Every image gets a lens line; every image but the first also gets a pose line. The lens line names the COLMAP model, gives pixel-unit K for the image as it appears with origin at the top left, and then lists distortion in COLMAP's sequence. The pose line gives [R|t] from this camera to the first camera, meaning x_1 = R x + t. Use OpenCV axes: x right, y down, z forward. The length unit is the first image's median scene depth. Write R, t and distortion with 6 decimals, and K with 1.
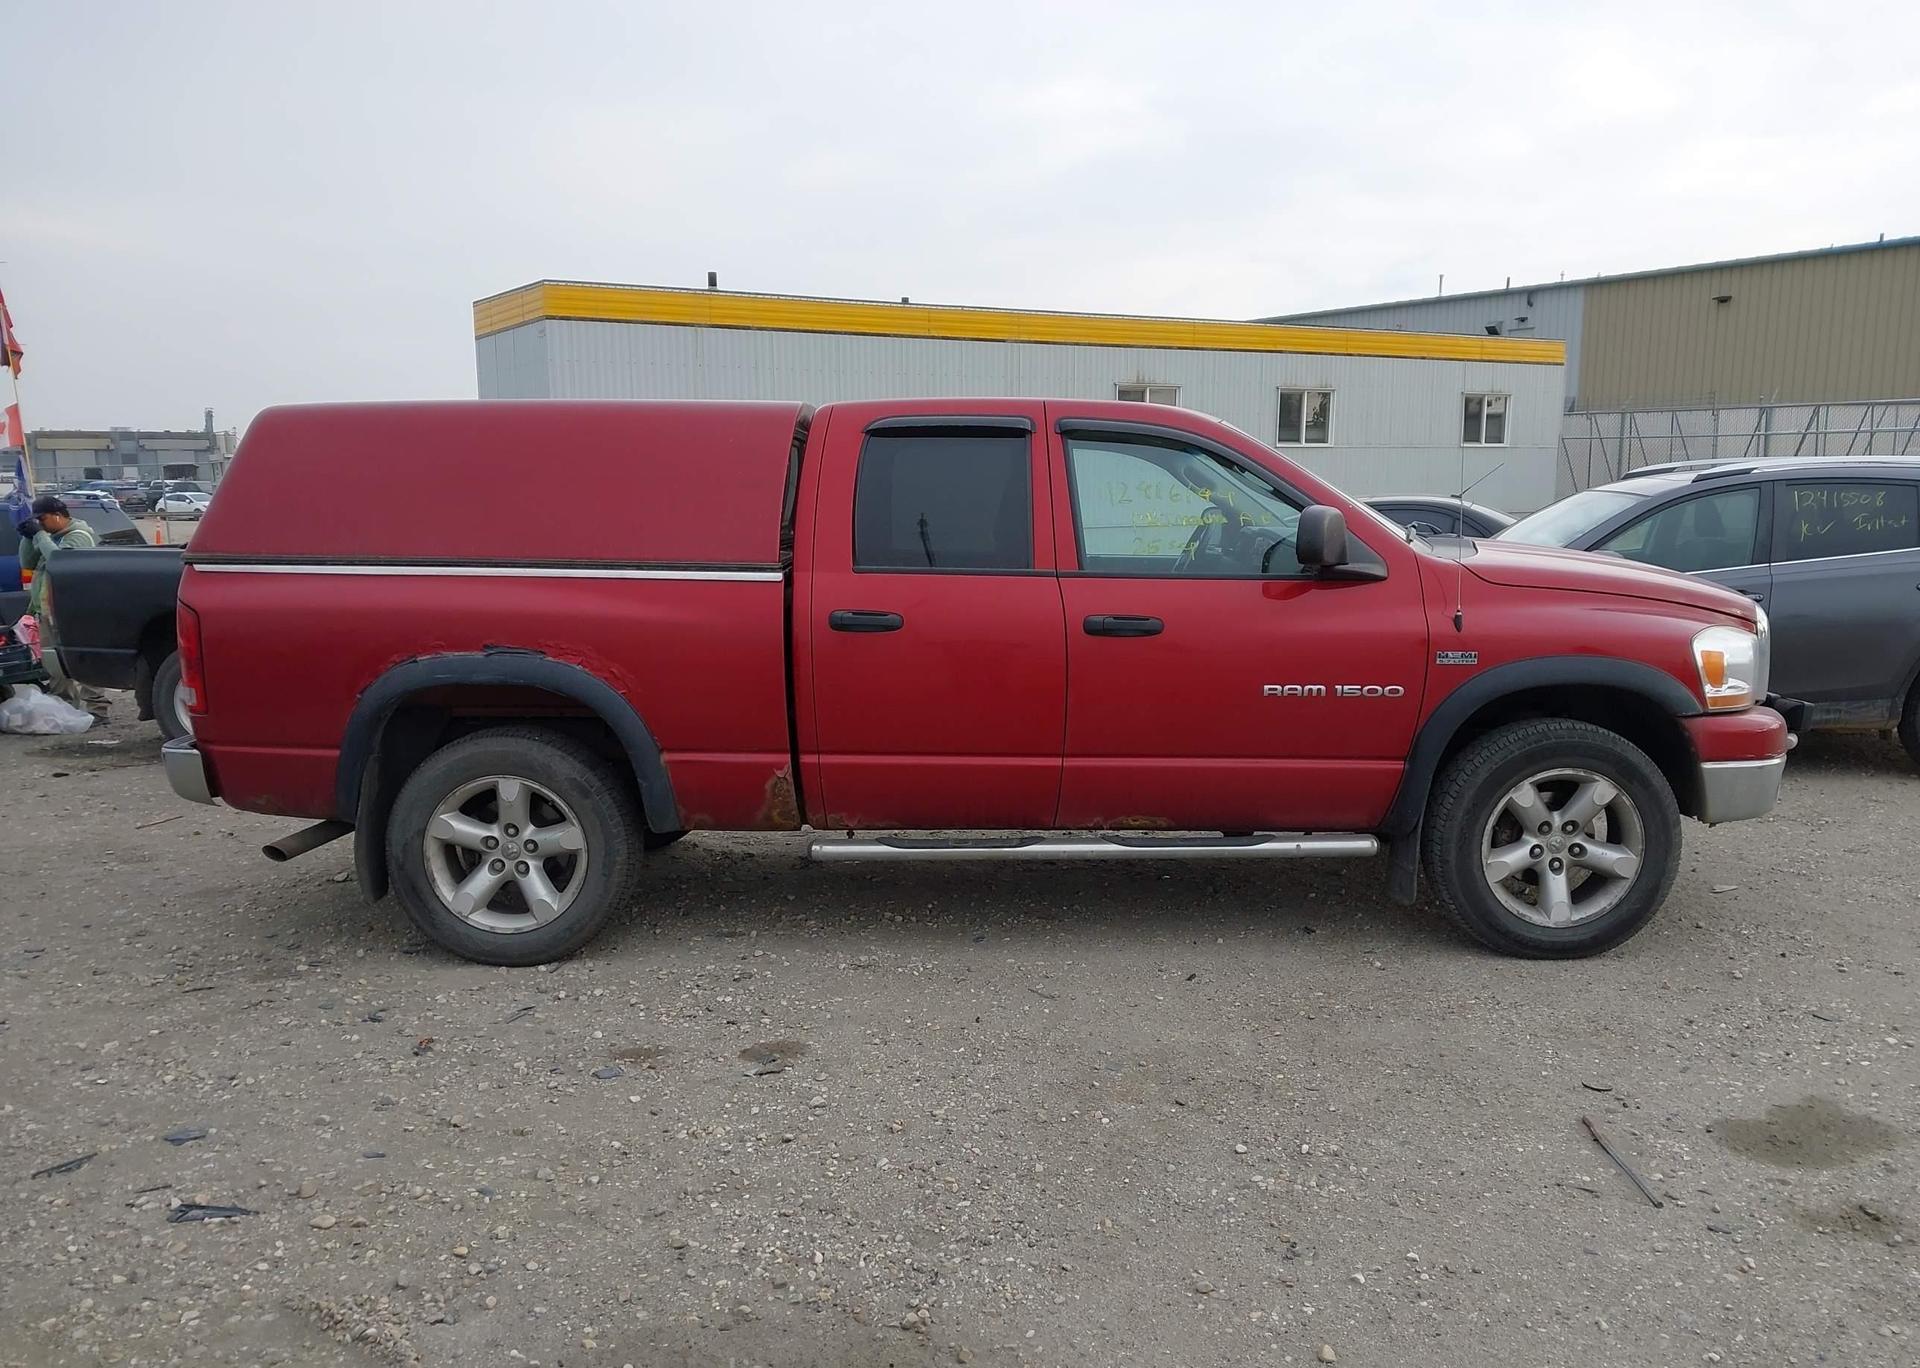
lens RADIAL K [[1558.7, 0, 971.6], [0, 1558.7, 691.9], [0, 0, 1]] dist [0.007124, 0.000737]
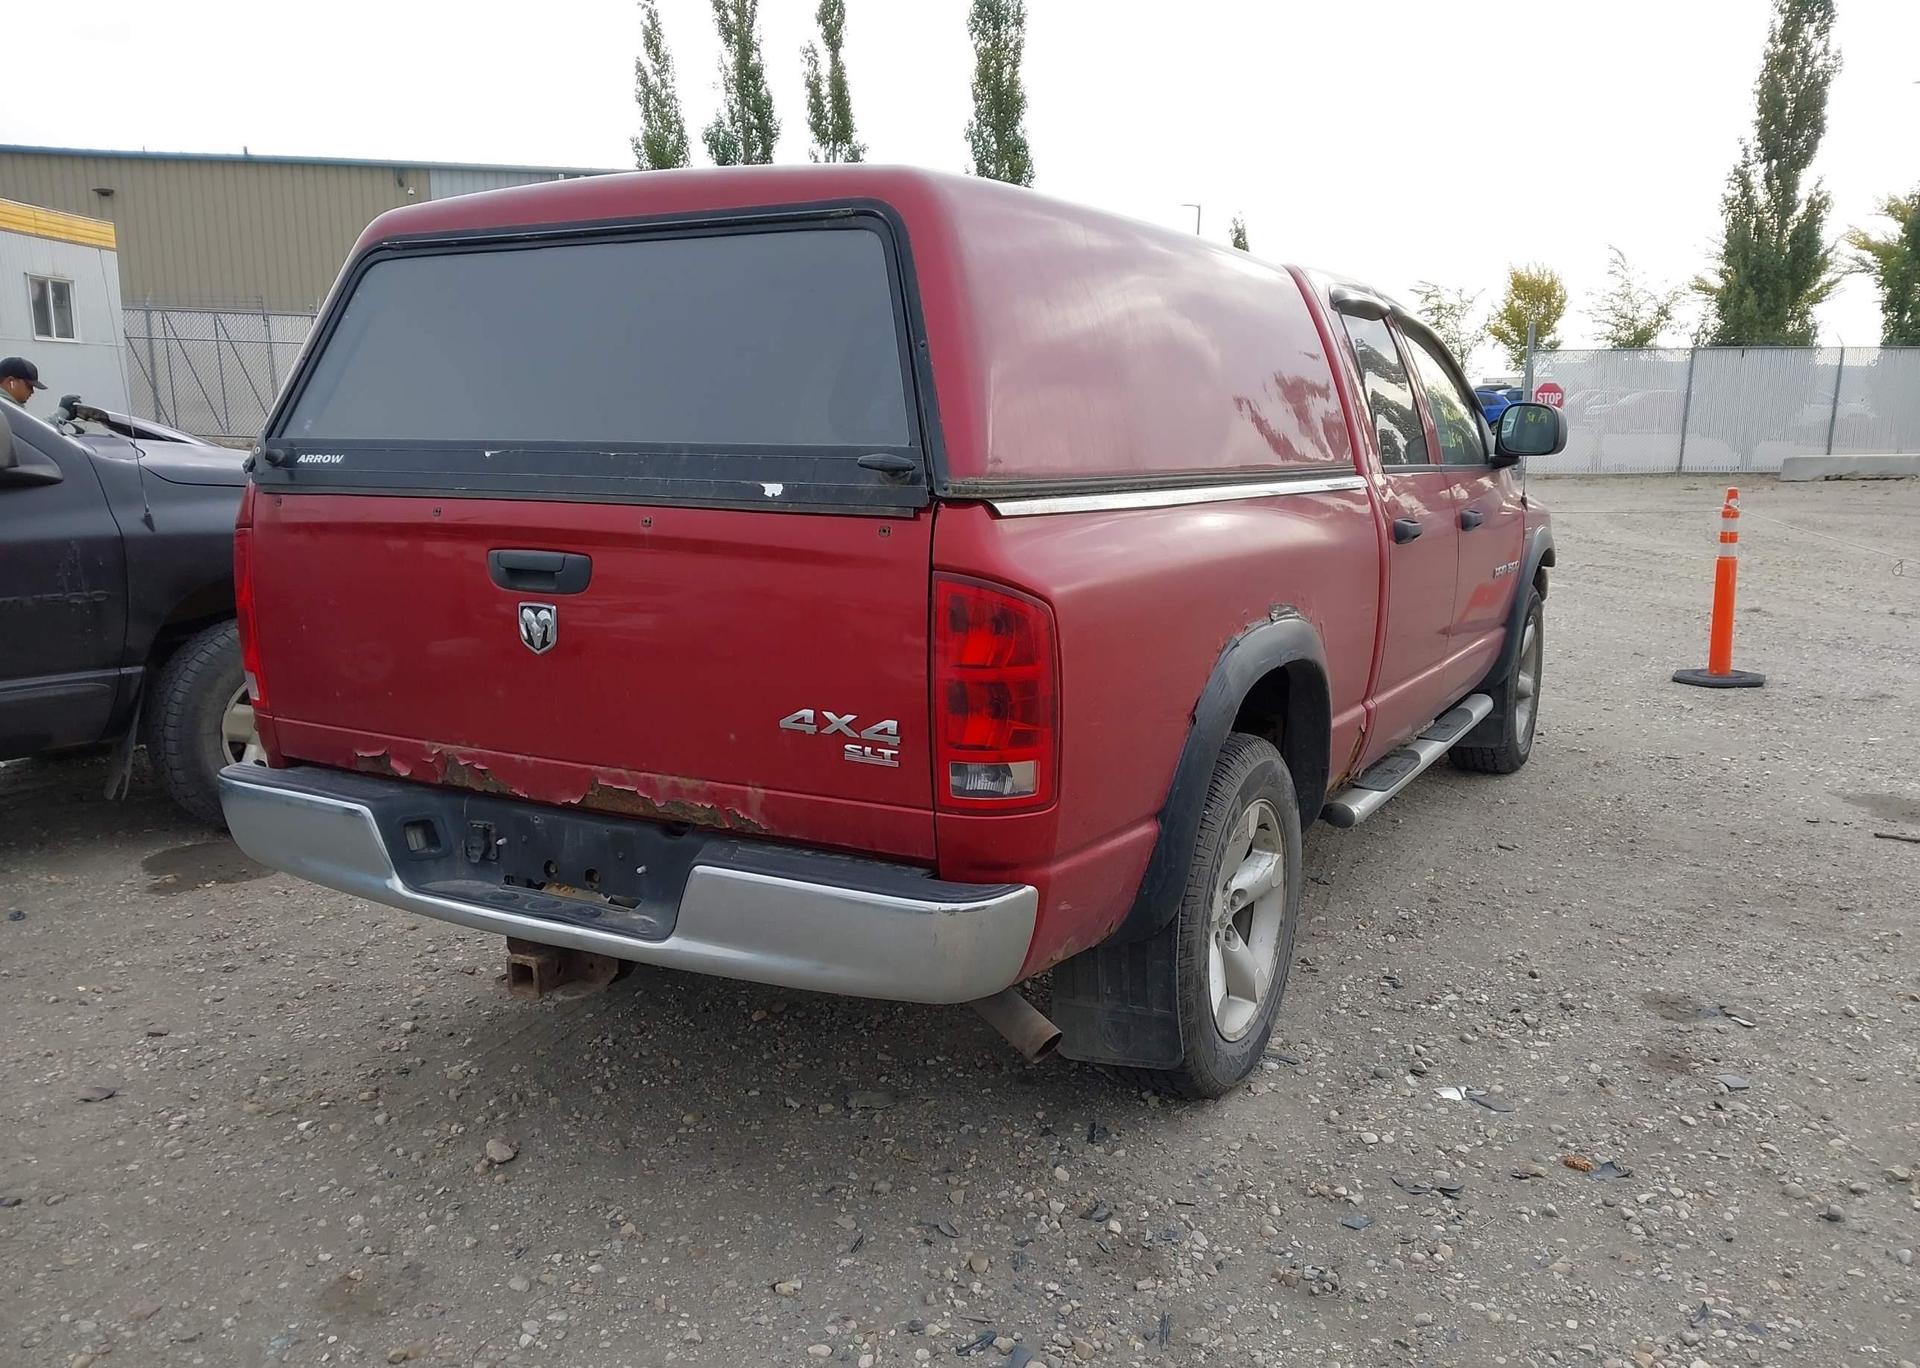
lens RADIAL K [[1558.7, 0, 971.6], [0, 1558.7, 691.9], [0, 0, 1]] dist [0.007124, 0.000737]
pose [[0.475693, -0.152398, 0.866309, -0.913124], [0.104387, 0.987698, 0.116433, -0.081992], [-0.873396, 0.035045, 0.485749, 0.766835]]
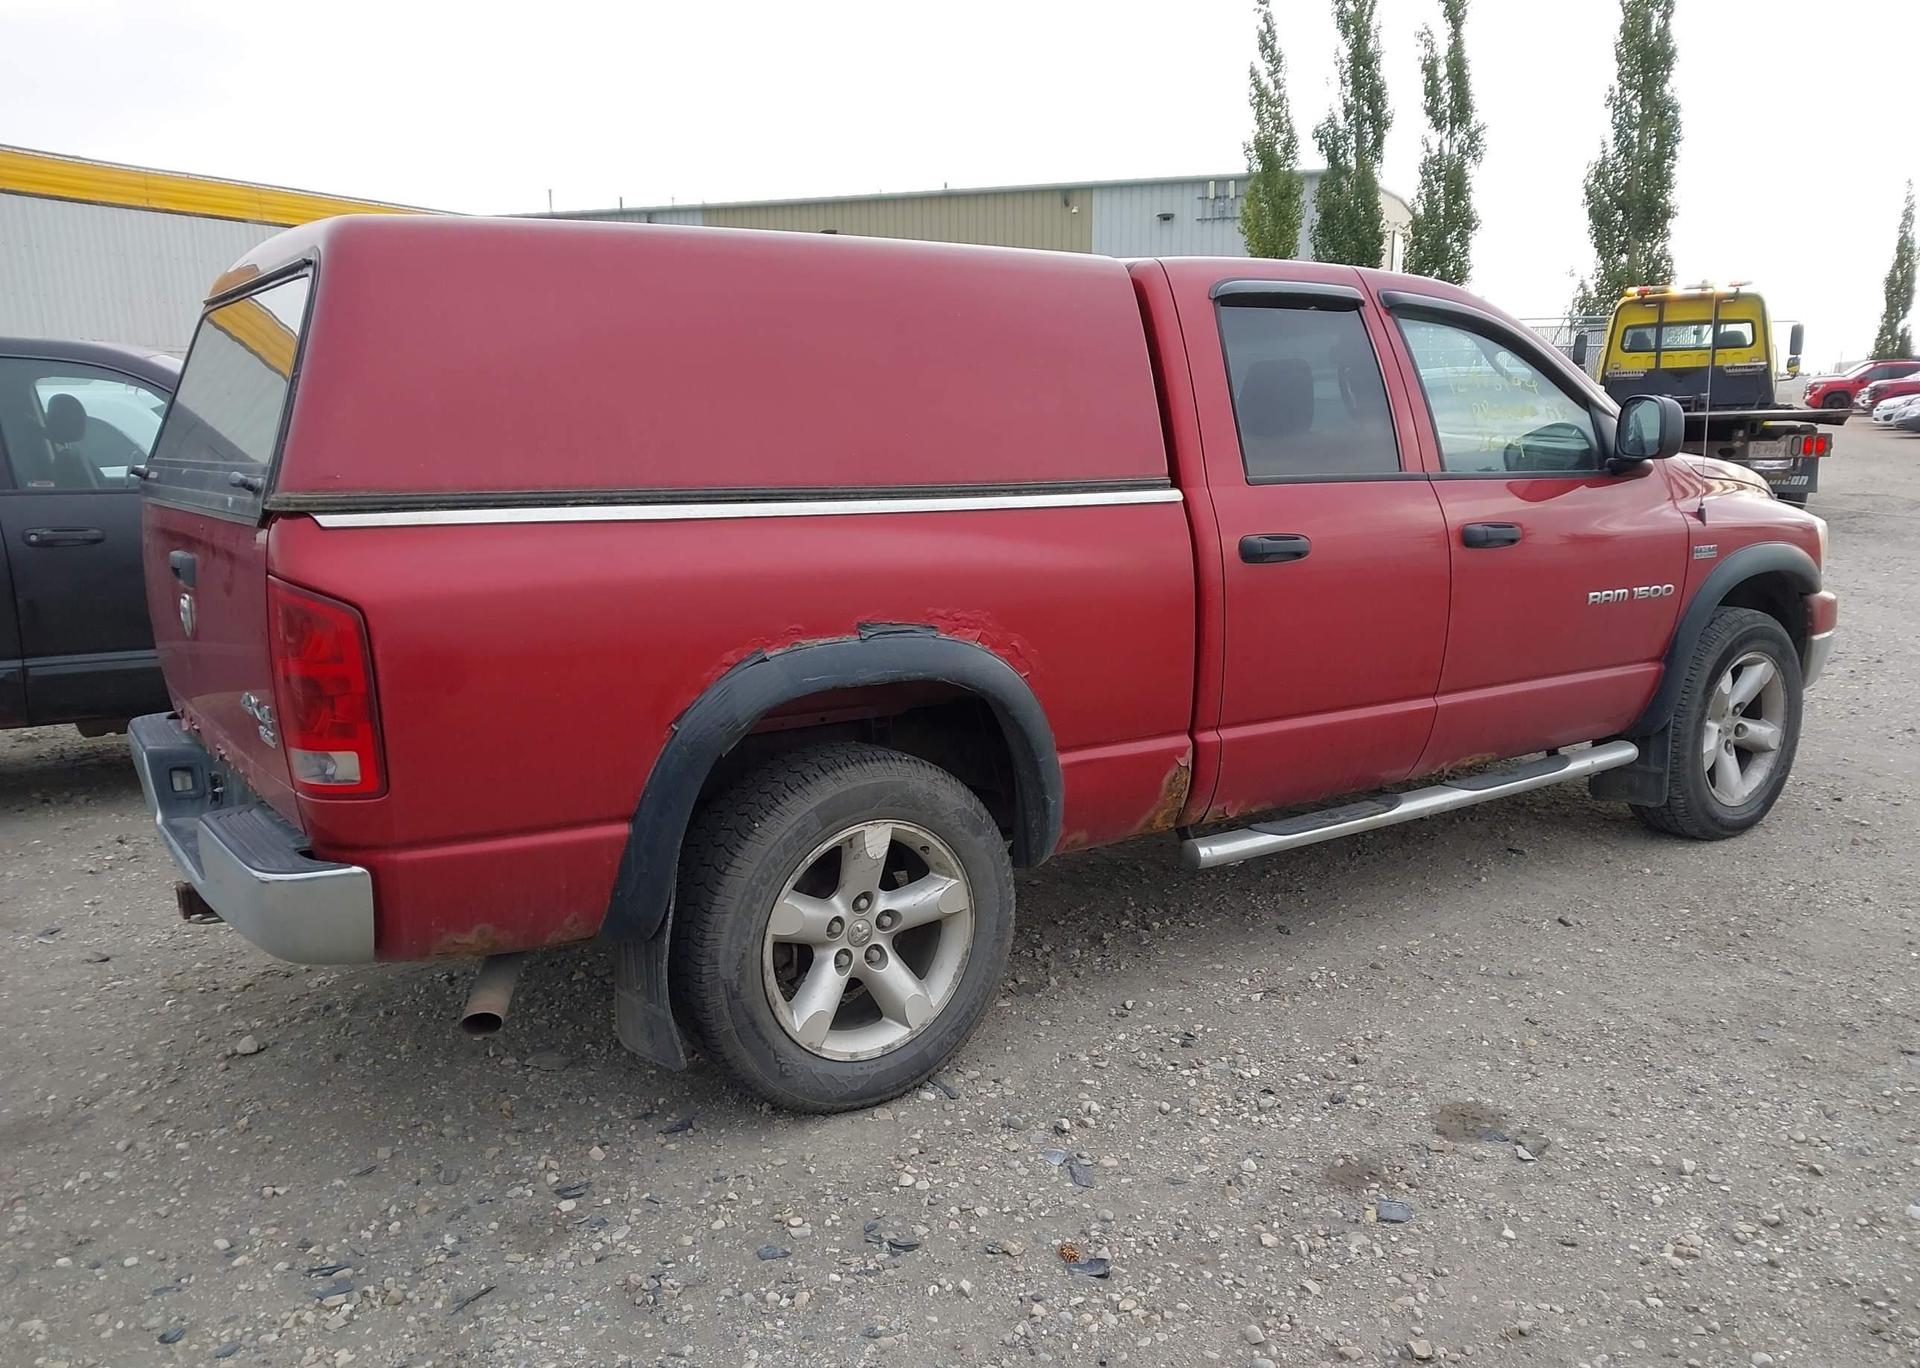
lens RADIAL K [[1558.7, 0, 971.6], [0, 1558.7, 691.9], [0, 0, 1]] dist [0.007124, 0.000737]
pose [[0.822817, -0.112134, 0.557134, -0.611623], [0.086868, 0.993637, 0.071696, -0.042550], [-0.561628, -0.010595, 0.827322, 0.429457]]
